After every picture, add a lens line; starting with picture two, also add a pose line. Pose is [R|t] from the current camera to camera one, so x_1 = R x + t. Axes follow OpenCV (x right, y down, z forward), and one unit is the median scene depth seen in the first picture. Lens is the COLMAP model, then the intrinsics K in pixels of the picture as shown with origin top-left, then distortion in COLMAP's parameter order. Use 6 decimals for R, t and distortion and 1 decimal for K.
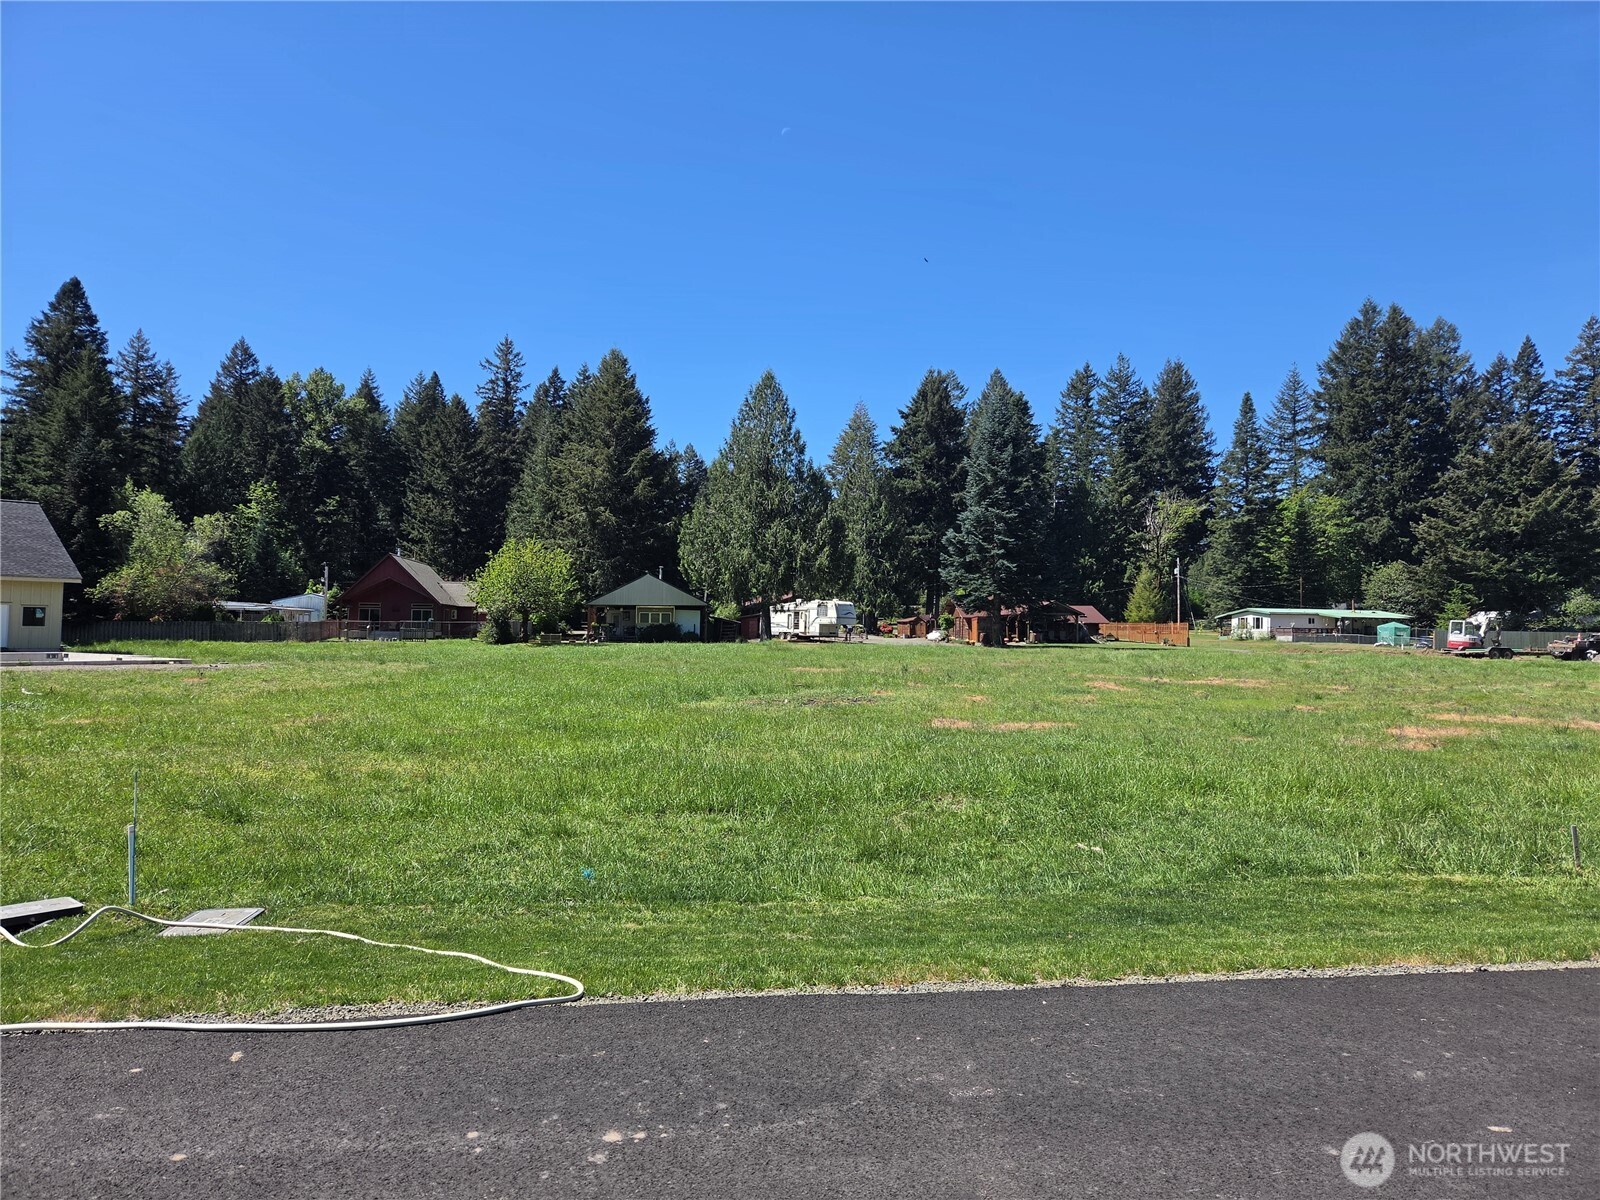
lens RADIAL K [[1063.3, 0, 798.5], [0, 1063.3, 601.2], [0, 0, 1]] dist [0.068716, -0.053330]
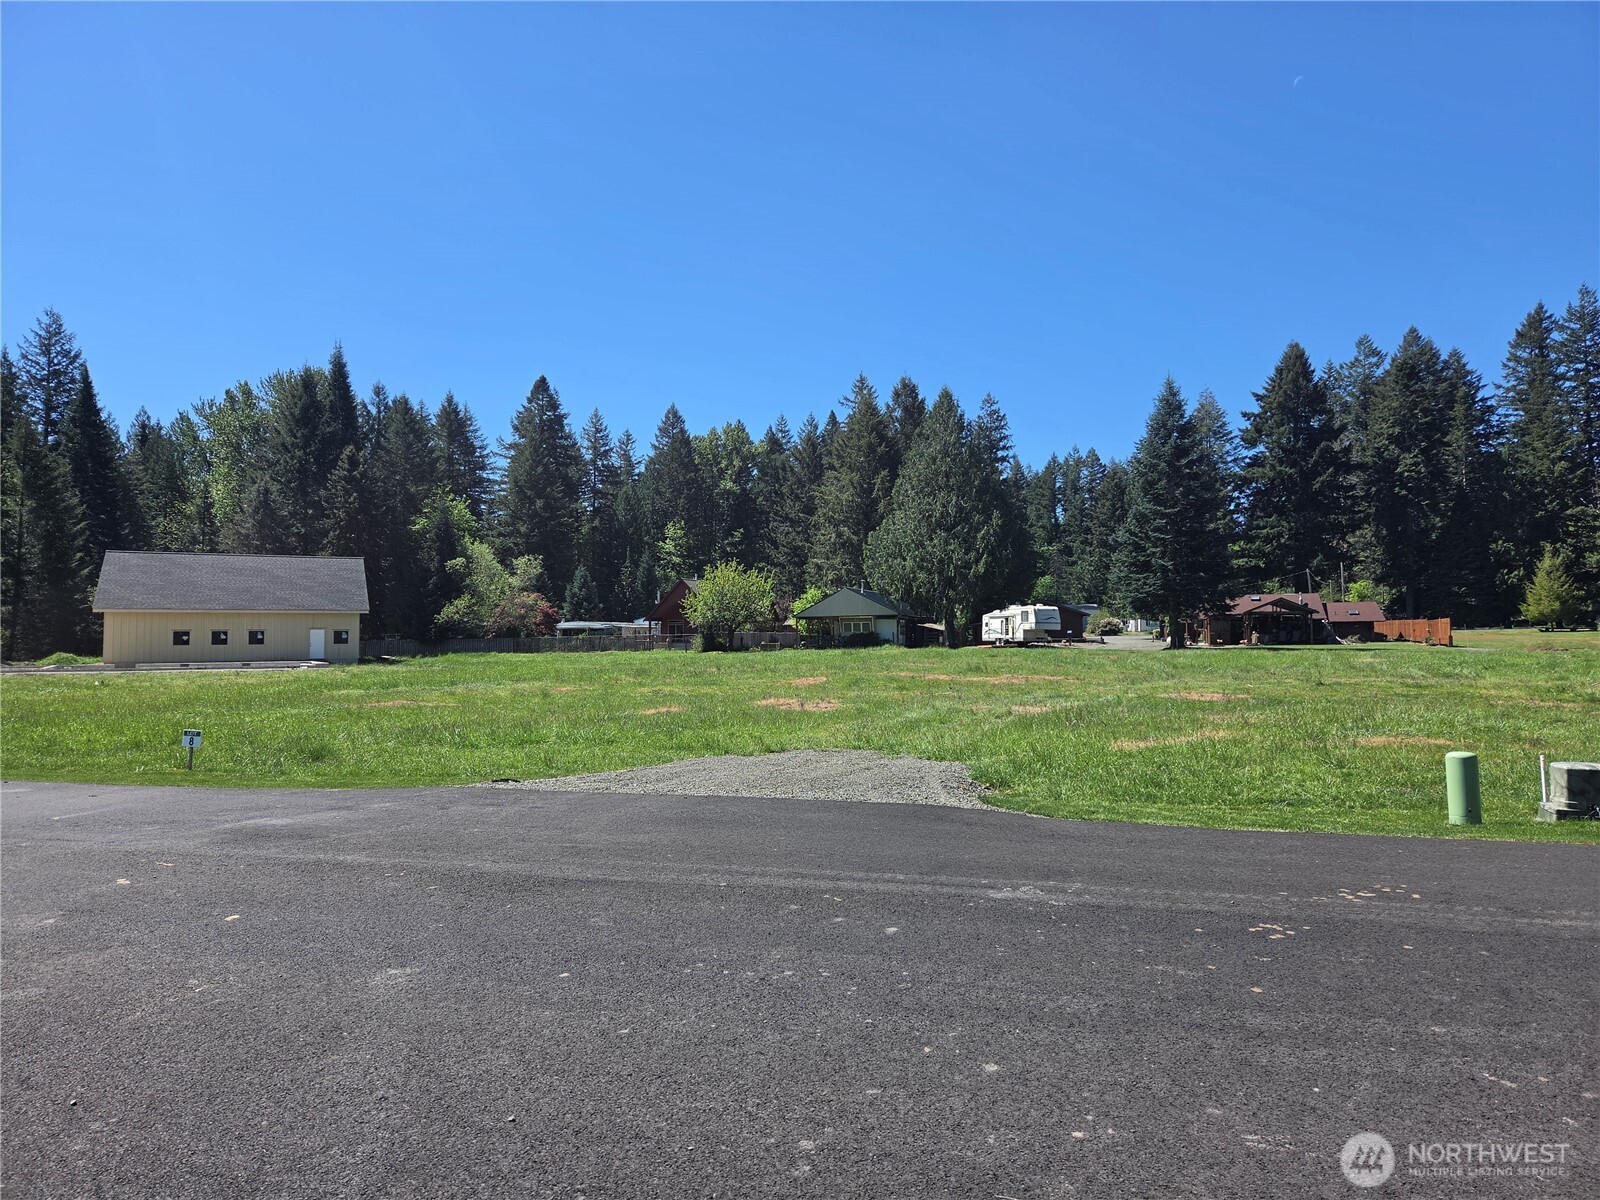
lens RADIAL K [[1063.3, 0, 826.9], [0, 1063.3, 612.8], [0, 0, 1]] dist [0.068716, -0.053330]
pose [[0.888678, -0.029540, -0.457579, 0.218479], [0.030379, 0.999523, -0.005525, 0.003803], [0.457524, -0.008991, 0.889152, 0.011406]]
